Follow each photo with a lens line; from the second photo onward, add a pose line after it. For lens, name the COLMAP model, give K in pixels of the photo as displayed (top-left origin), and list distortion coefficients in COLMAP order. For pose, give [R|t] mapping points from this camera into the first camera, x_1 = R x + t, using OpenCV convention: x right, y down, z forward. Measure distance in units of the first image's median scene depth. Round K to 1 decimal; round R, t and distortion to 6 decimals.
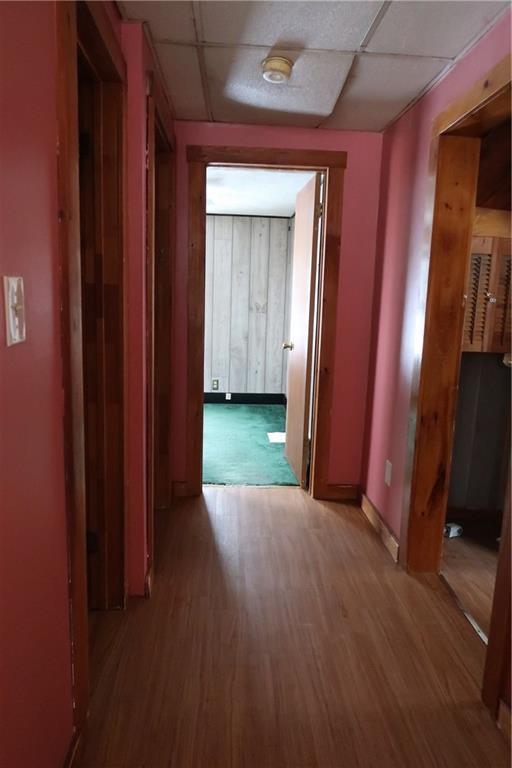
lens RADIAL K [[531.4, 0, 256.2], [0, 531.4, 385.8], [0, 0, 1]] dist [0.000043, 0.000163]
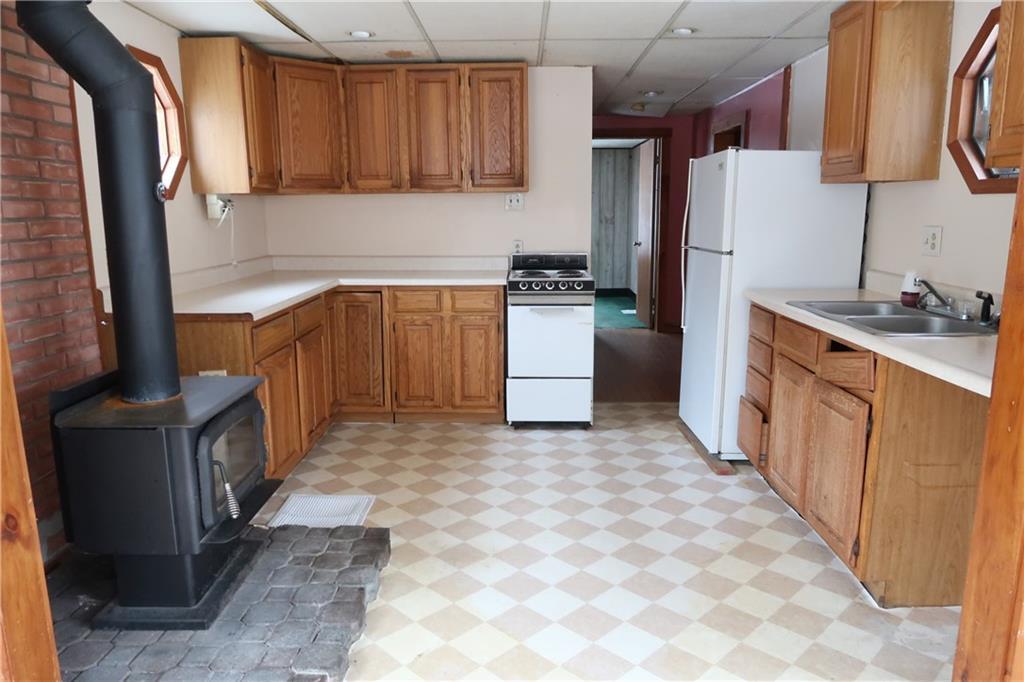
lens RADIAL K [[708.5, 0, 511.5], [0, 708.5, 339.3], [0, 0, 1]] dist [0.000043, 0.000163]
pose [[0.996684, -0.024903, -0.077466, -0.099509], [0.026076, 0.999560, 0.014167, 0.107298], [0.077079, -0.016140, 0.996894, -0.707408]]
